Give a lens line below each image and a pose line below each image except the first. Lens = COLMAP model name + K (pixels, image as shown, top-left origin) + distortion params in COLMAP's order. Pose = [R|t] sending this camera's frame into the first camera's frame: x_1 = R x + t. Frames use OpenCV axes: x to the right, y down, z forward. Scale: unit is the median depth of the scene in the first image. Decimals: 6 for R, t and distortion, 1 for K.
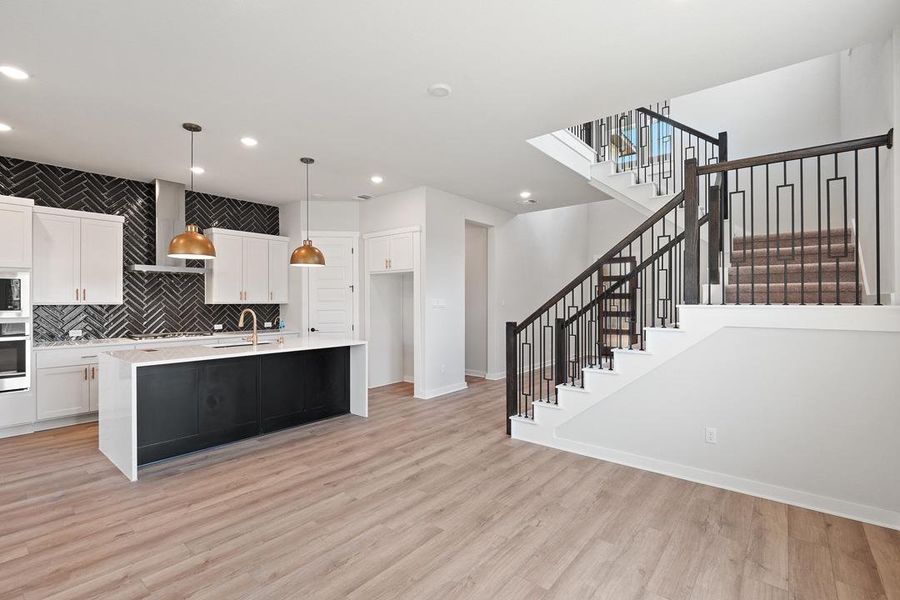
lens RADIAL K [[408.1, 0, 450.2], [0, 408.1, 302.4], [0, 0, 1]] dist [0.001853, -0.006150]
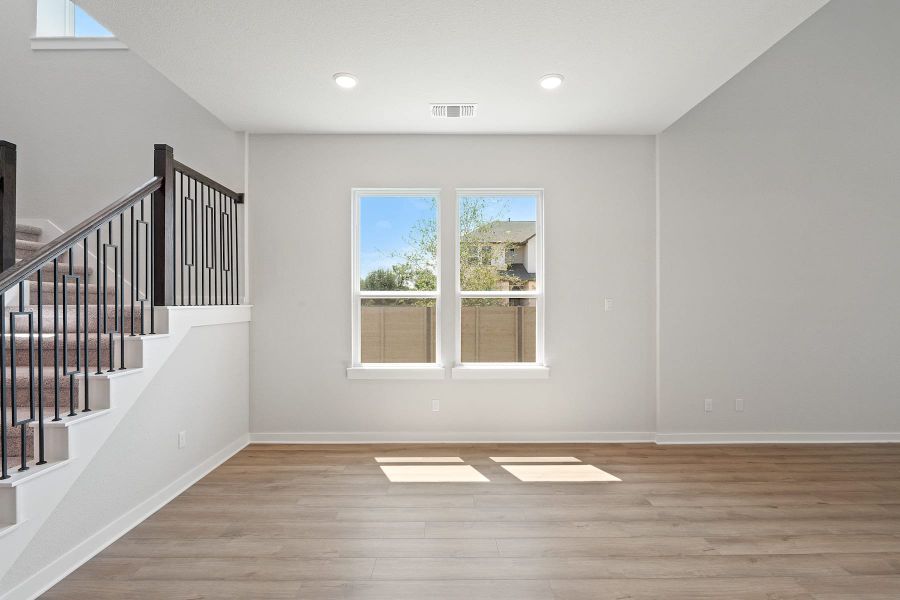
lens RADIAL K [[408.1, 0, 449.3], [0, 408.1, 300.2], [0, 0, 1]] dist [0.001853, -0.006150]
pose [[-0.642072, 0.004828, 0.766629, -0.459031], [0.003728, 0.999988, -0.003175, -0.001688], [-0.766635, 0.000819, -0.642082, 0.996287]]
